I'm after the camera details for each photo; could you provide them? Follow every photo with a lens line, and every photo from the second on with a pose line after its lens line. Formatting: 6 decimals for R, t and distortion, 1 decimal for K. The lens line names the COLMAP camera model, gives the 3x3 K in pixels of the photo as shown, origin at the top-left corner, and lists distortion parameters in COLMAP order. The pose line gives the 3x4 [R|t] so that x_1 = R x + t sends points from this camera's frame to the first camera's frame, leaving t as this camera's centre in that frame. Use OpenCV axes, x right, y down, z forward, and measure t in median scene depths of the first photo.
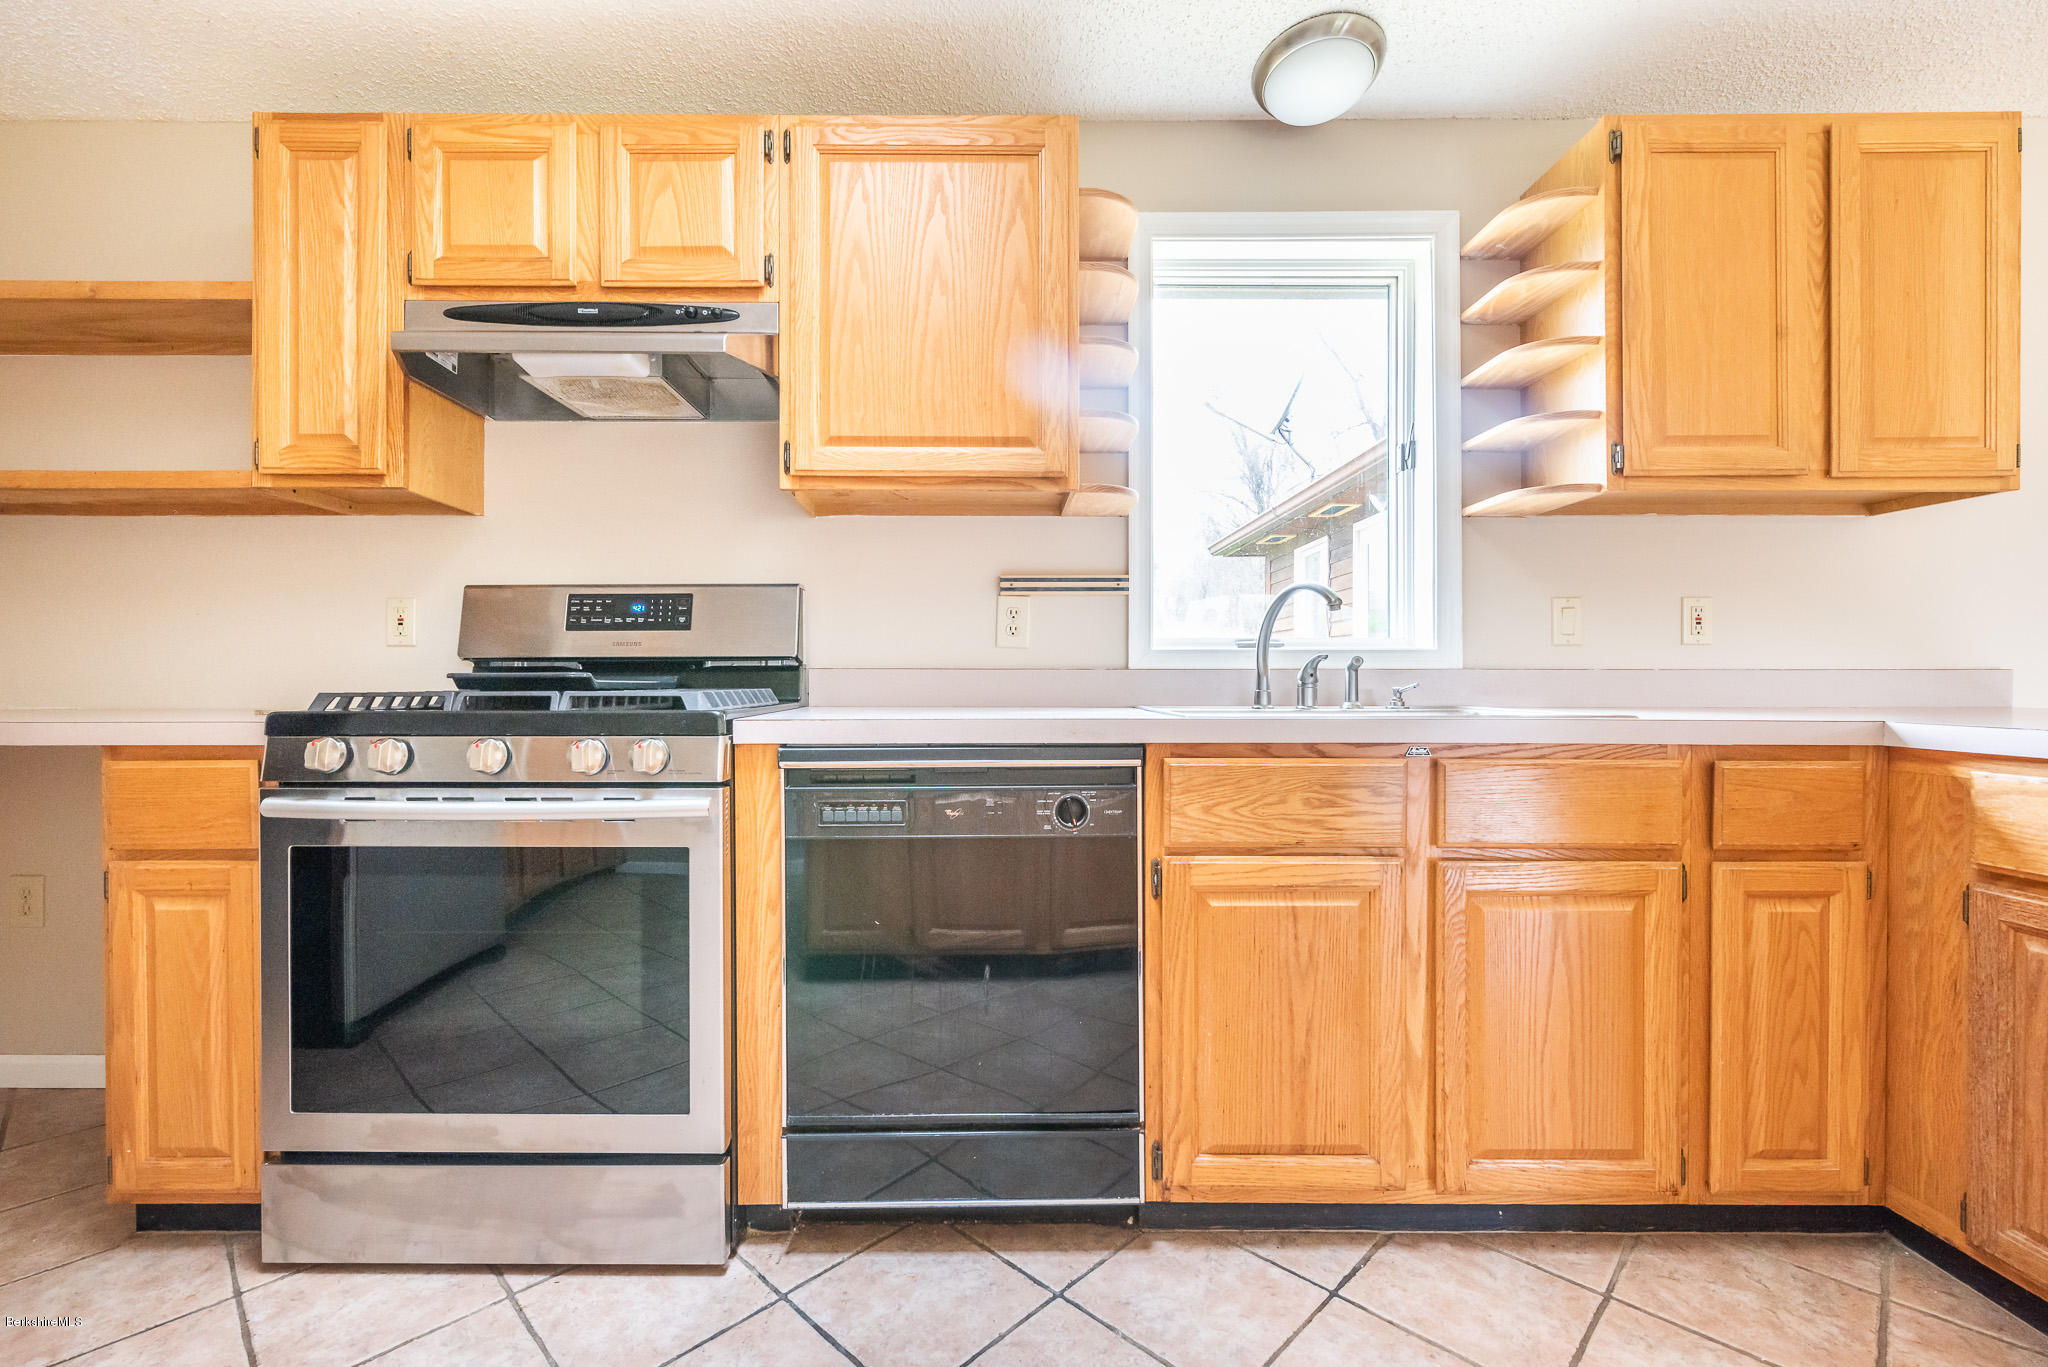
lens RADIAL K [[880.0, 0, 1018.5], [0, 880.0, 677.2], [0, 0, 1]] dist [0.000298, -0.000017]
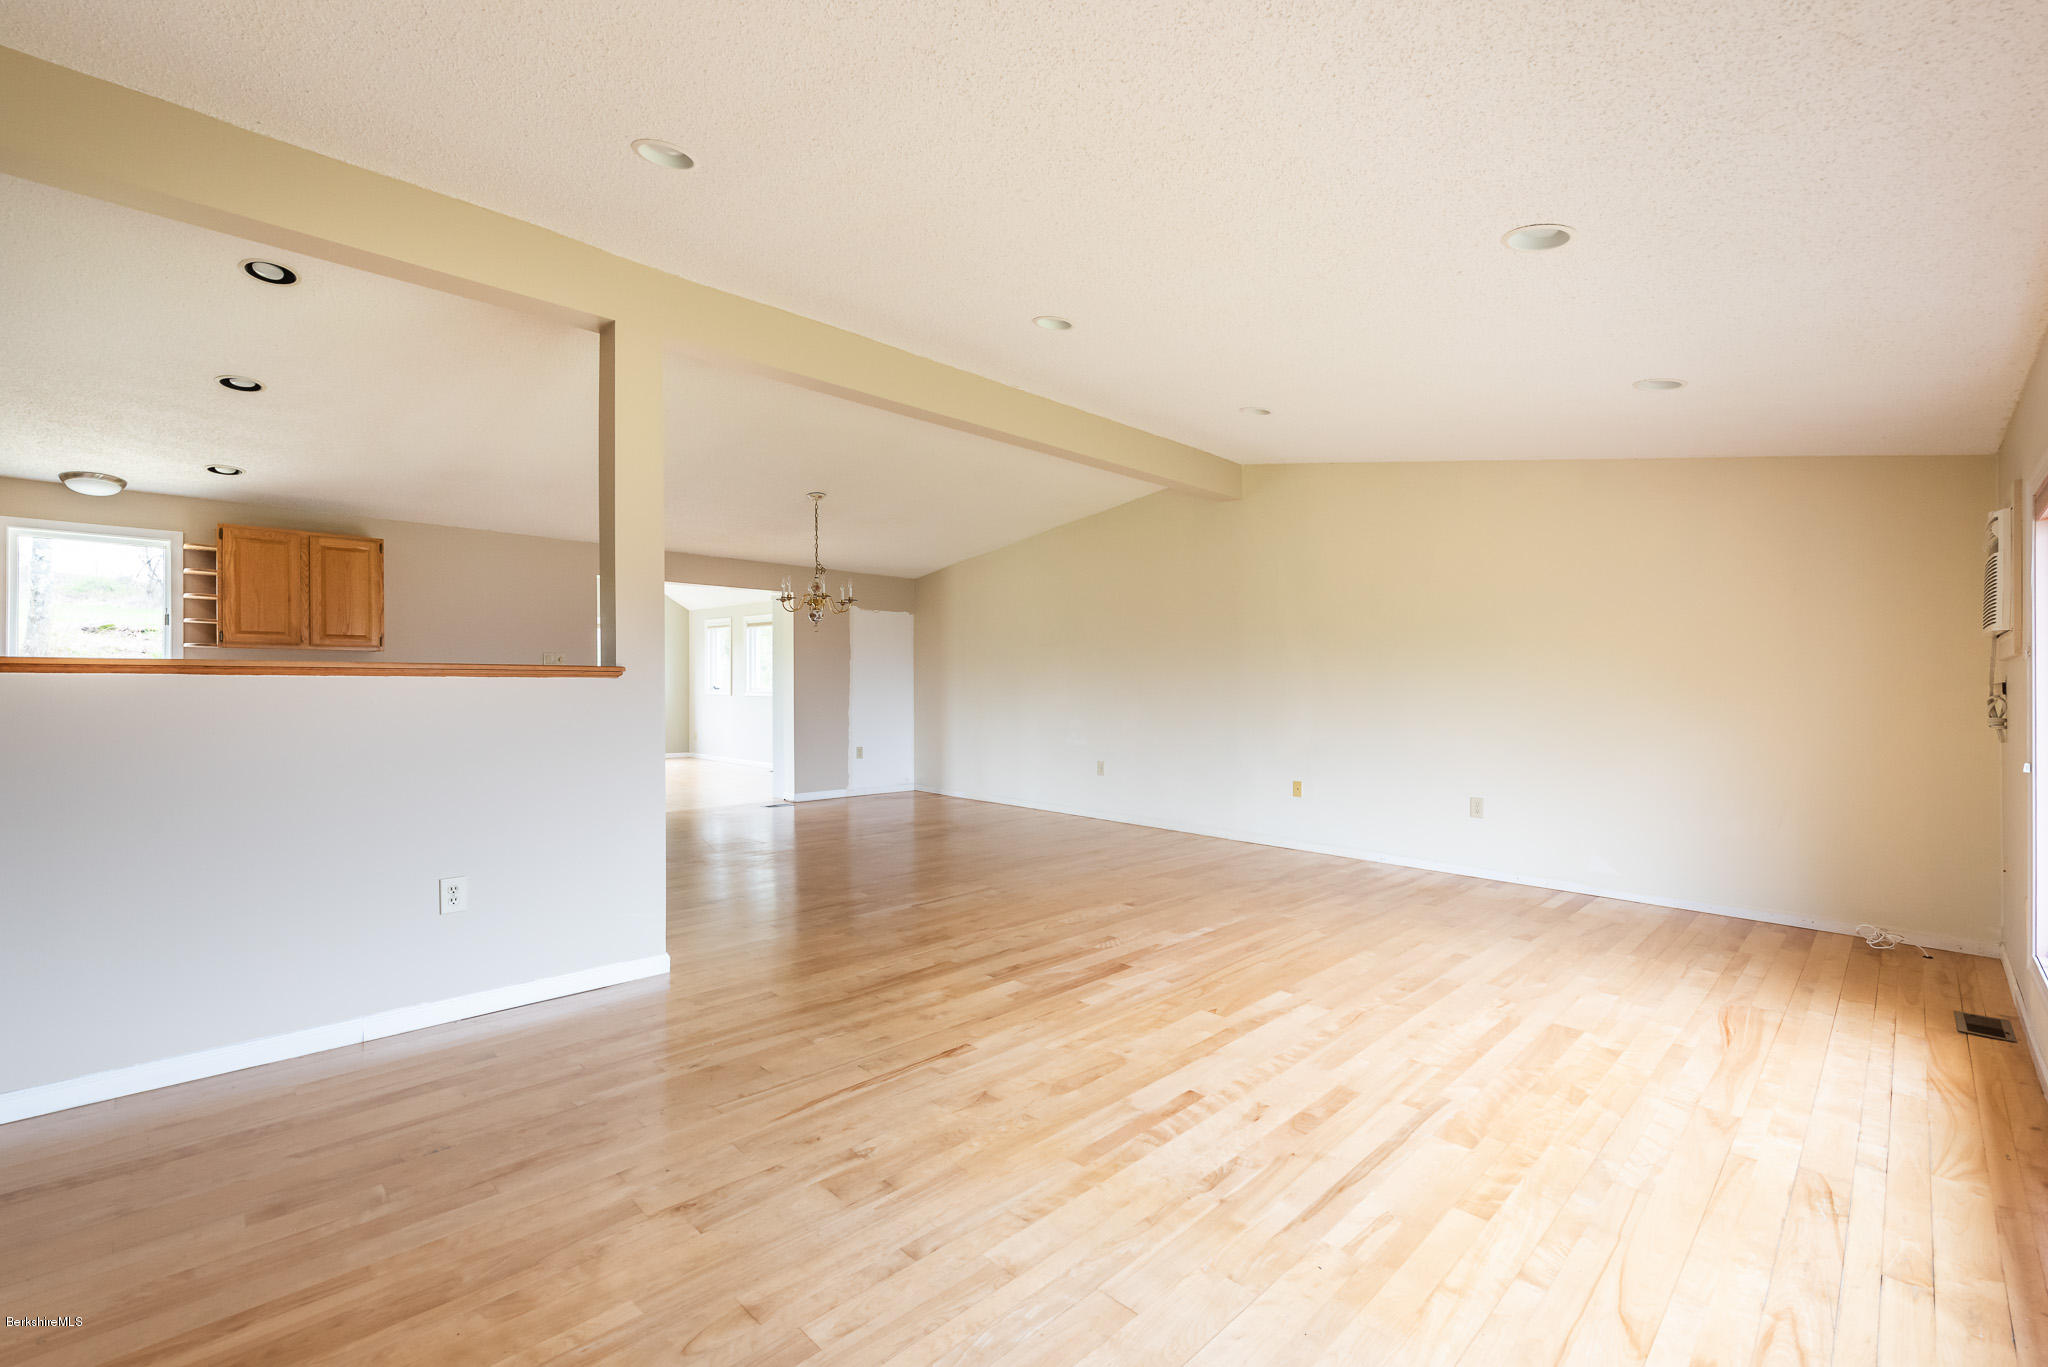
lens RADIAL K [[880.0, 0, 1023.7], [0, 880.0, 688.0], [0, 0, 1]] dist [0.000298, -0.000017]
pose [[0.716112, 0.004032, 0.697974, 0.546736], [-0.003948, 0.999991, -0.001726, -0.077603], [-0.697974, -0.001519, 0.716121, -3.149155]]
